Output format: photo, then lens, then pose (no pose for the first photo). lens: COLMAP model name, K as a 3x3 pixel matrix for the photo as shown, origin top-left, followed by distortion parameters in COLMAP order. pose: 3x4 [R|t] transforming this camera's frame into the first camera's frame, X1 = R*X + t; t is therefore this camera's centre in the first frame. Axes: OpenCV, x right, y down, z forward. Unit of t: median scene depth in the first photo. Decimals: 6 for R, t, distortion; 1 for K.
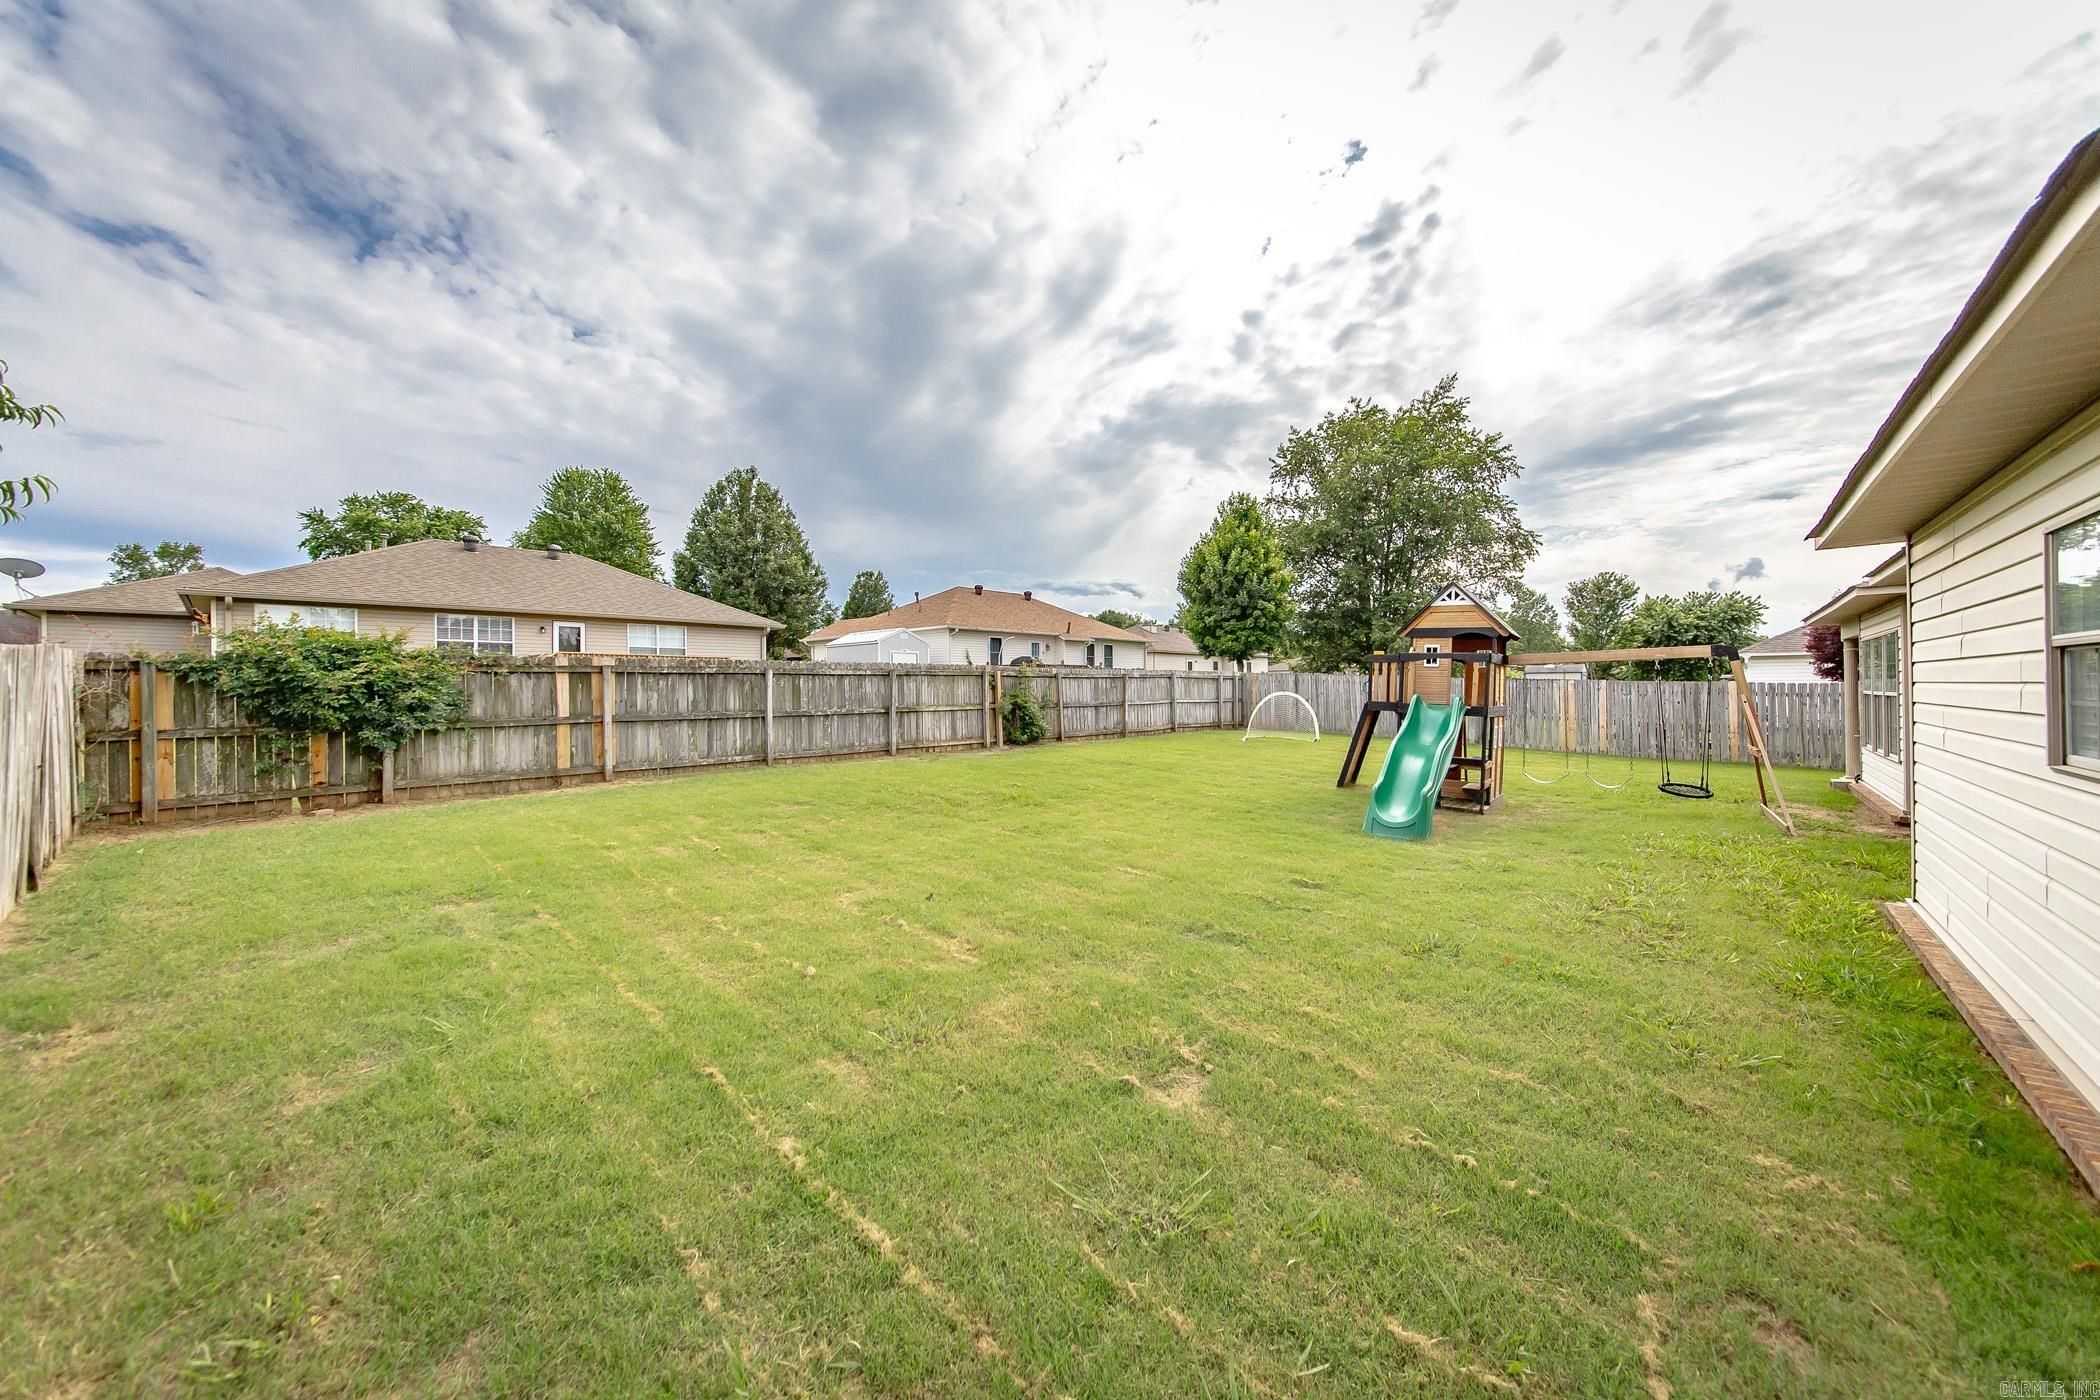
lens RADIAL K [[753.1, 0, 1059.8], [0, 753.1, 690.7], [0, 0, 1]] dist [-0.011019, -0.000283]
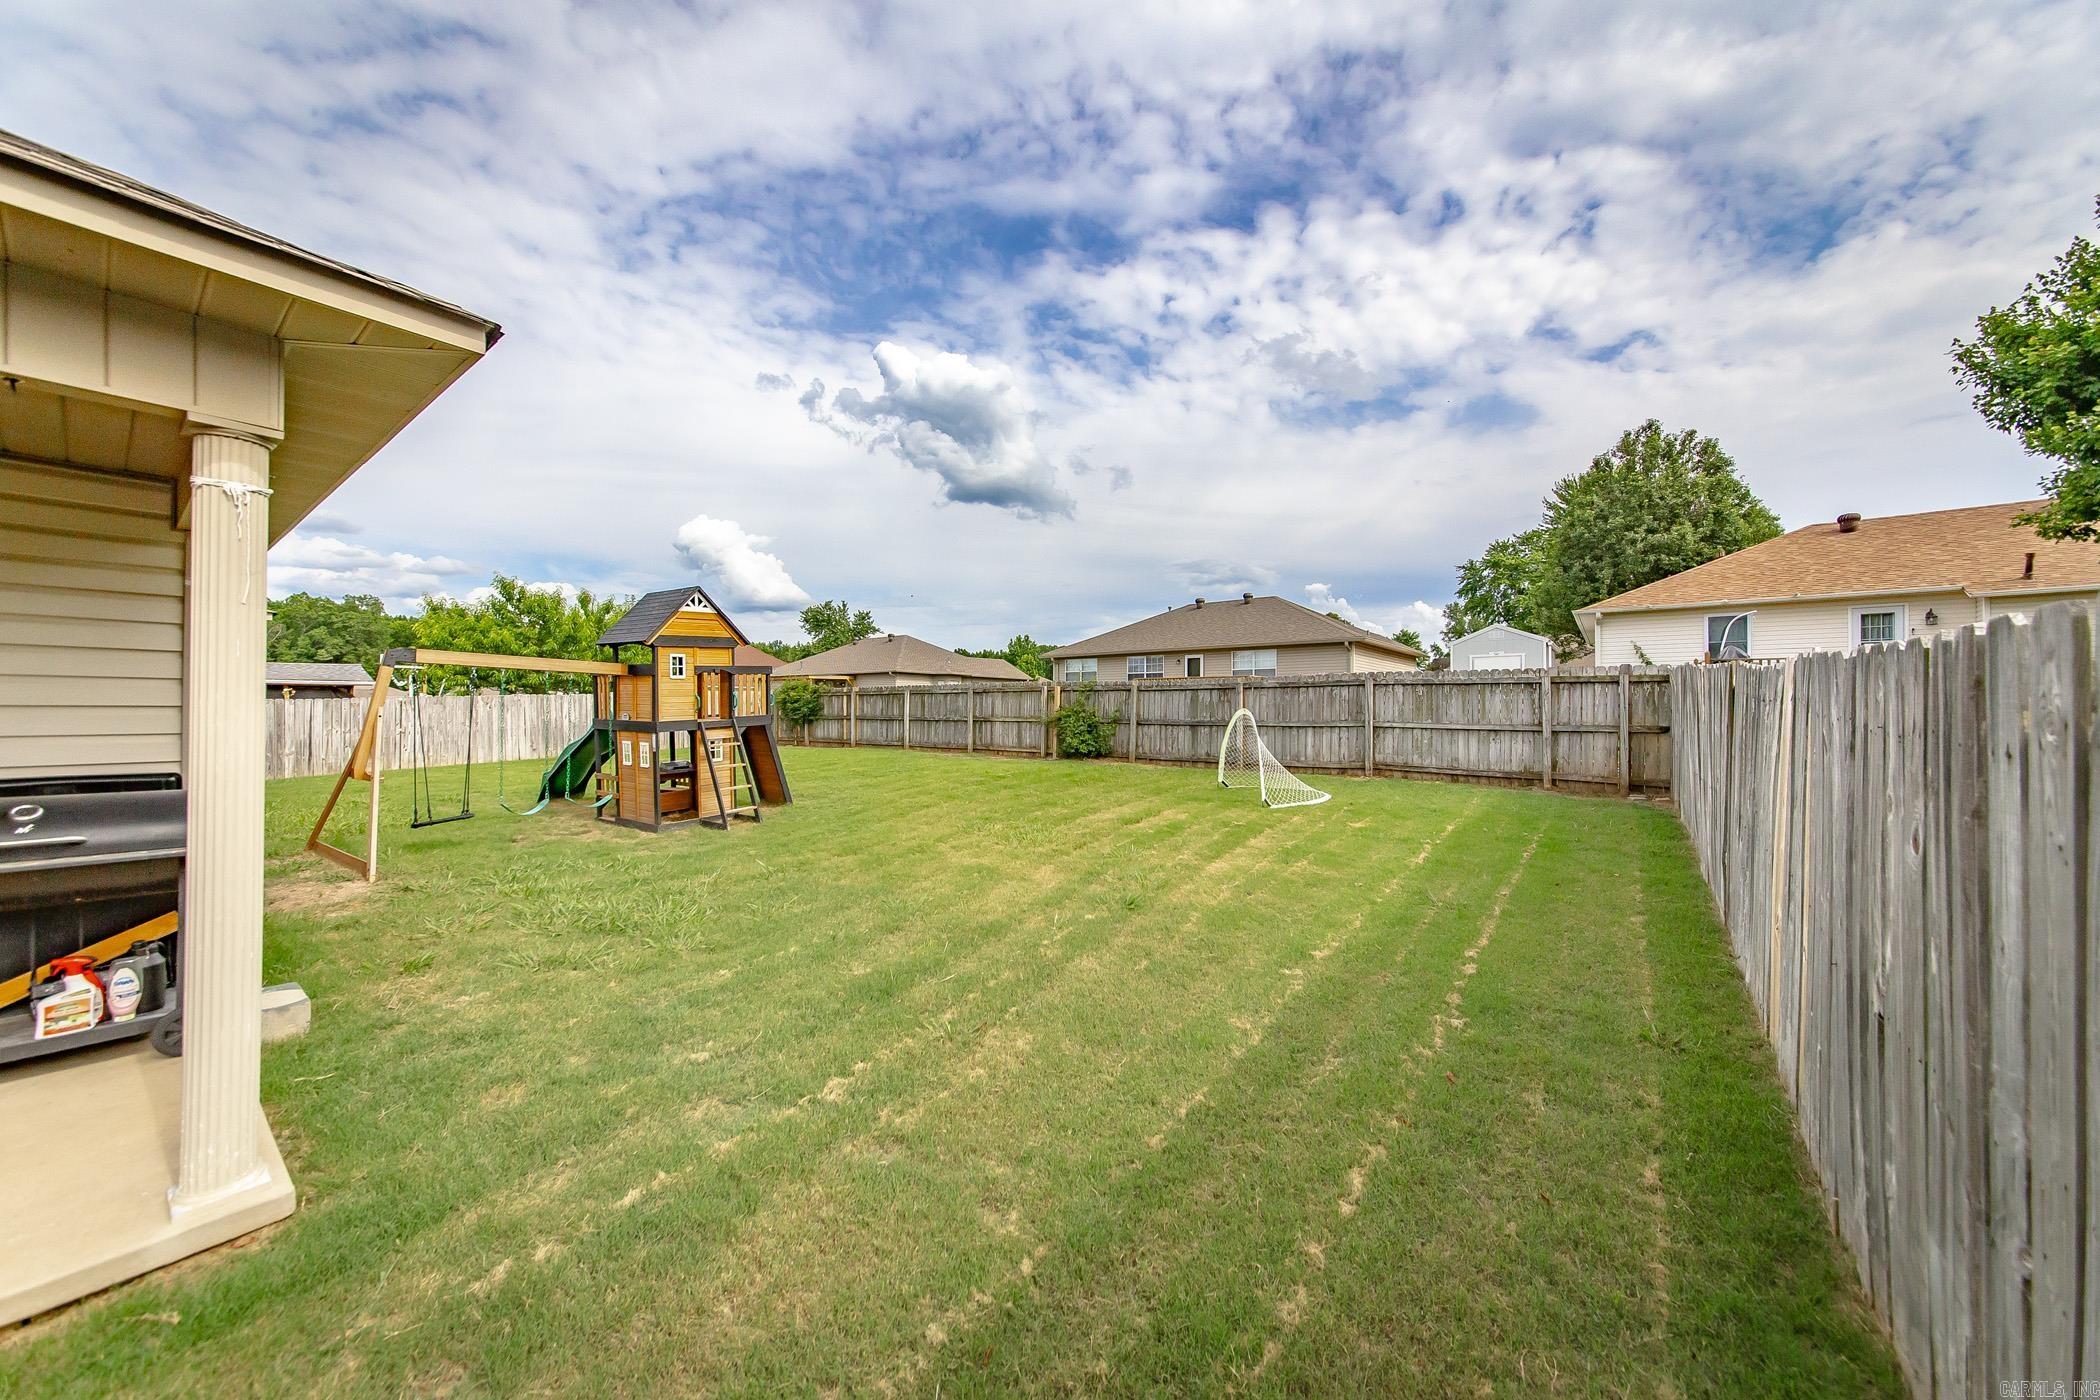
lens RADIAL K [[753.1, 0, 1061.5], [0, 753.1, 698.0], [0, 0, 1]] dist [-0.011019, -0.000283]
pose [[0.036002, -0.006431, -0.999331, 1.046625], [-0.003095, 0.999974, -0.006547, -0.003091], [0.999347, 0.003329, 0.035981, 1.036763]]
